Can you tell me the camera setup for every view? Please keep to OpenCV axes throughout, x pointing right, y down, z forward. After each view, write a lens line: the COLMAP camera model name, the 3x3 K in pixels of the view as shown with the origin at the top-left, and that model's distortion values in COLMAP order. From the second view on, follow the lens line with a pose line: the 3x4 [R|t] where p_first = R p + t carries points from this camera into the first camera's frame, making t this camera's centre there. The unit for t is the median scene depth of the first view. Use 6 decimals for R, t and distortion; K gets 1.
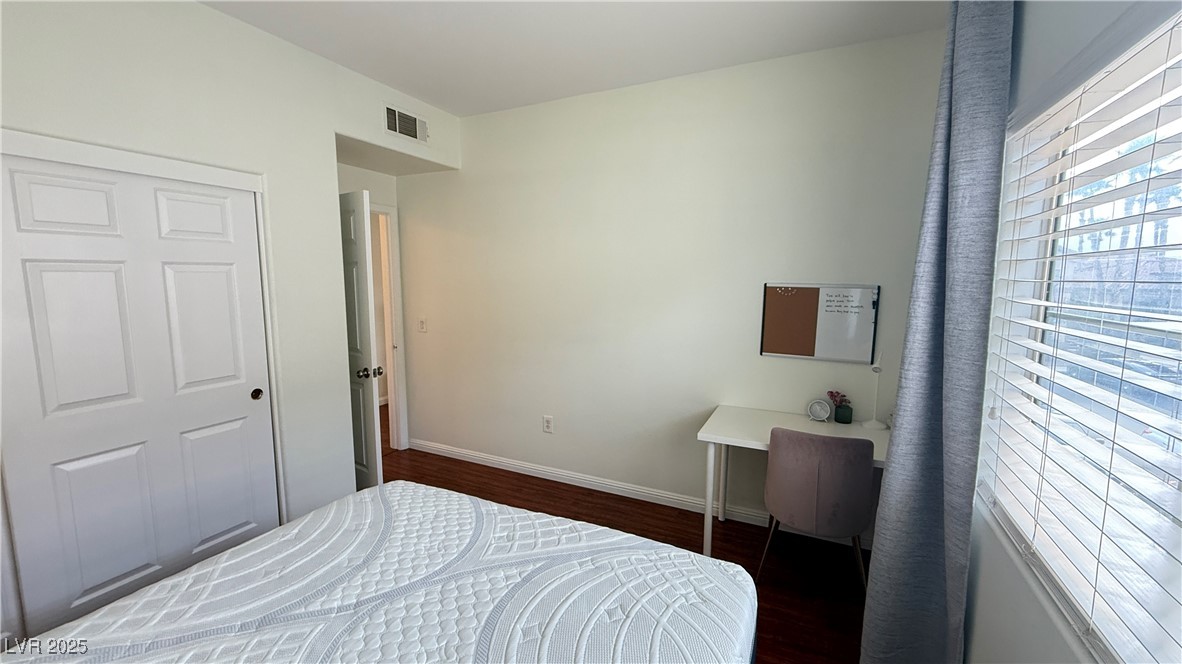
lens RADIAL K [[480.1, 0, 591.0], [0, 480.1, 332.0], [0, 0, 1]] dist [-0.004889, -0.000232]
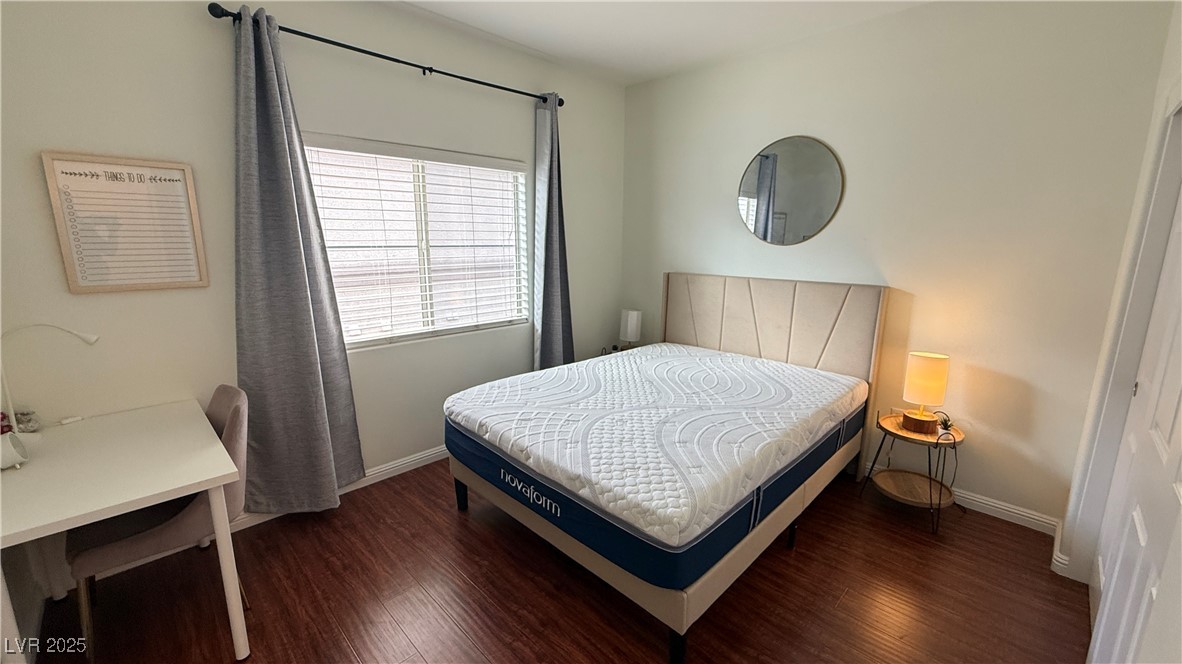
lens RADIAL K [[480.1, 0, 591.0], [0, 480.1, 332.0], [0, 0, 1]] dist [-0.004889, -0.000232]
pose [[-0.946709, -0.071318, 0.314095, -0.668855], [0.029115, 0.952237, 0.303969, -0.237611], [-0.320771, 0.296915, -0.899415, 2.212435]]
